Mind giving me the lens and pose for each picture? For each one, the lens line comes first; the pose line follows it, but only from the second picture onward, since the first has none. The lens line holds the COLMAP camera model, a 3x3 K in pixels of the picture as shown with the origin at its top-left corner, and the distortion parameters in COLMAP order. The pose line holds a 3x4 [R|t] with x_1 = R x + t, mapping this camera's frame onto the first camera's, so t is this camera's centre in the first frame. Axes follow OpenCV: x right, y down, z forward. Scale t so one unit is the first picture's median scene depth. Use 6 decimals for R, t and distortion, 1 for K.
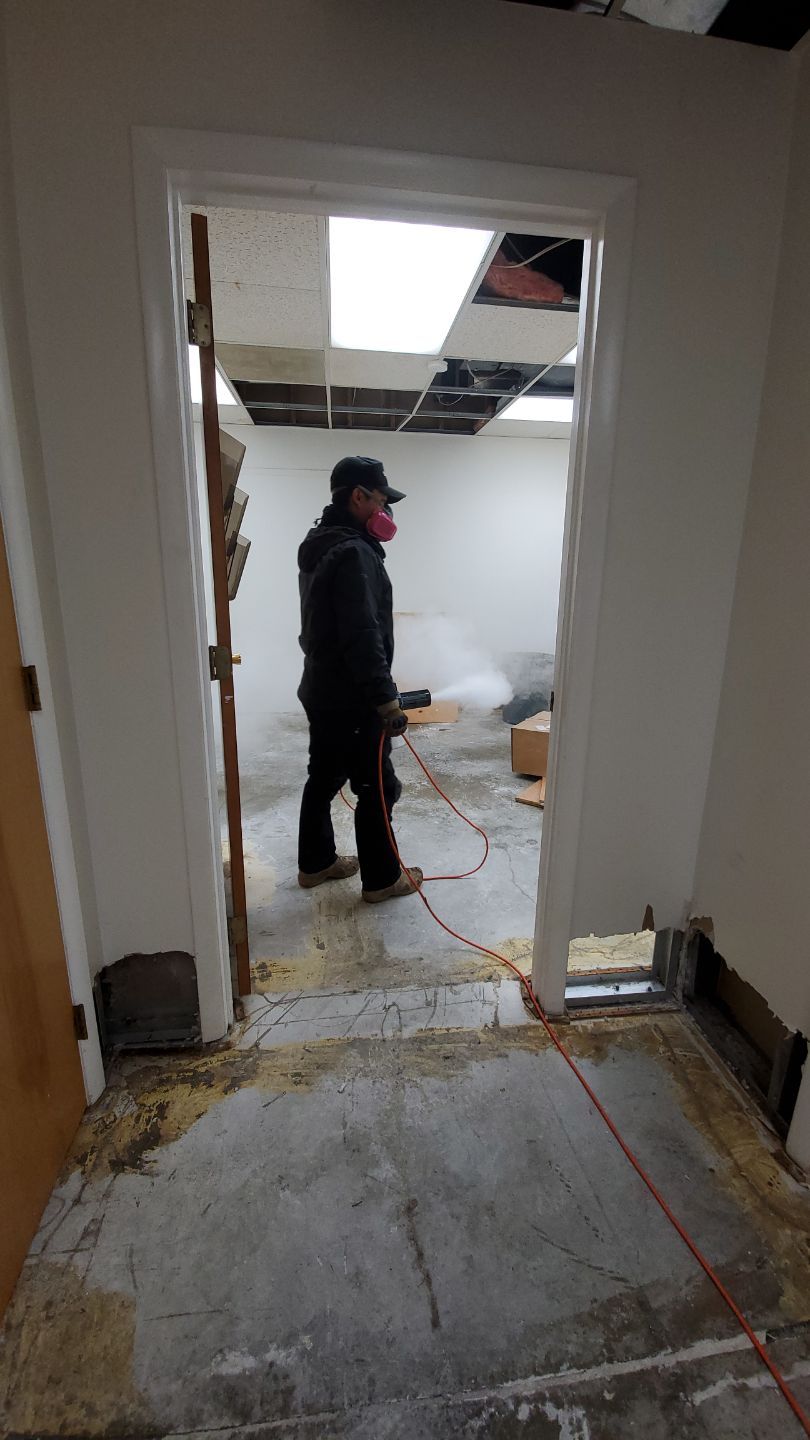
lens RADIAL K [[590.5, 0, 405.0], [0, 590.5, 720.0], [0, 0, 1]] dist [-0.001900, -0.000473]
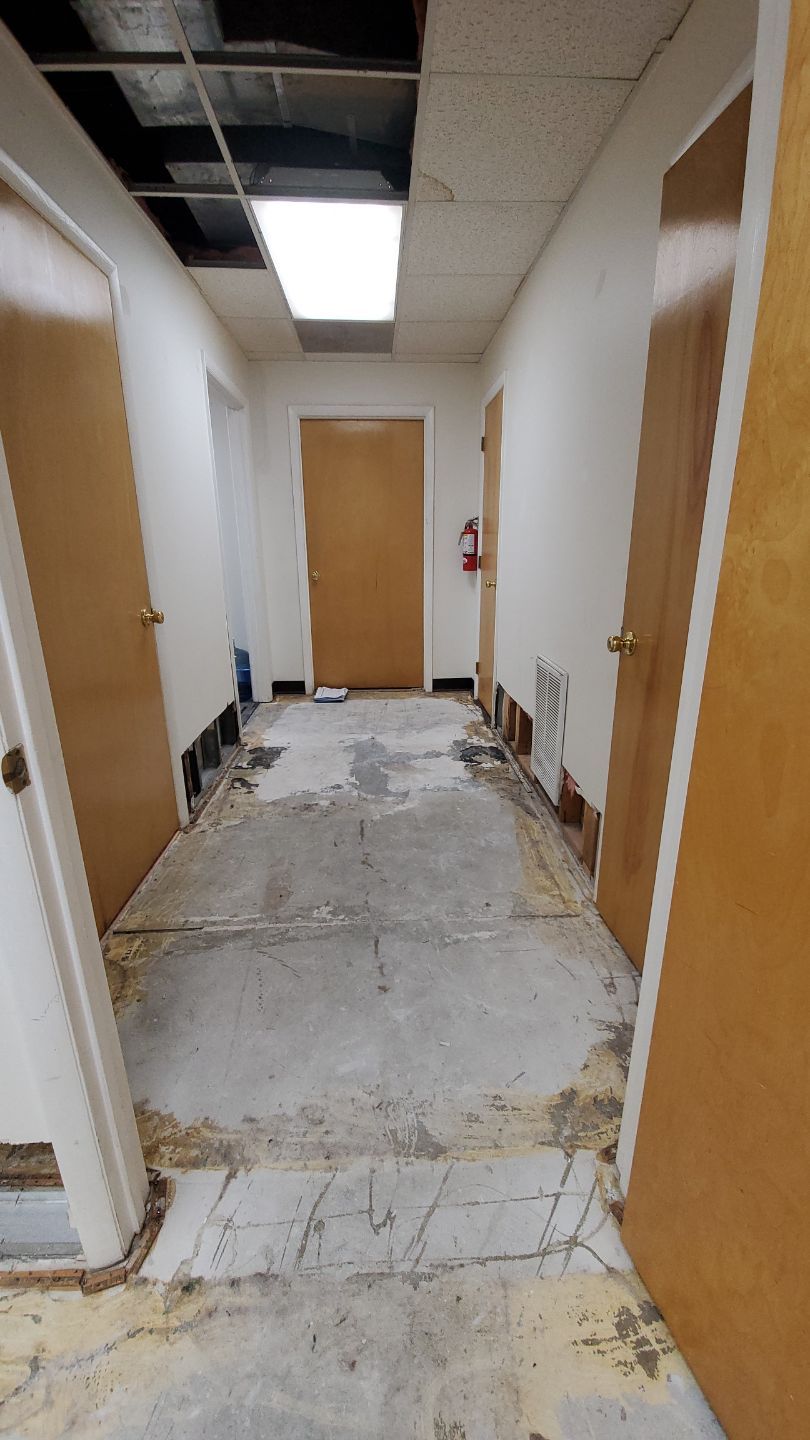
lens RADIAL K [[590.5, 0, 405.0], [0, 590.5, 720.0], [0, 0, 1]] dist [-0.001900, -0.000473]
pose [[-0.997864, -0.025712, 0.060059, -0.074009], [0.009686, 0.850913, 0.525217, -0.292295], [-0.064609, 0.524677, -0.848846, 1.295233]]
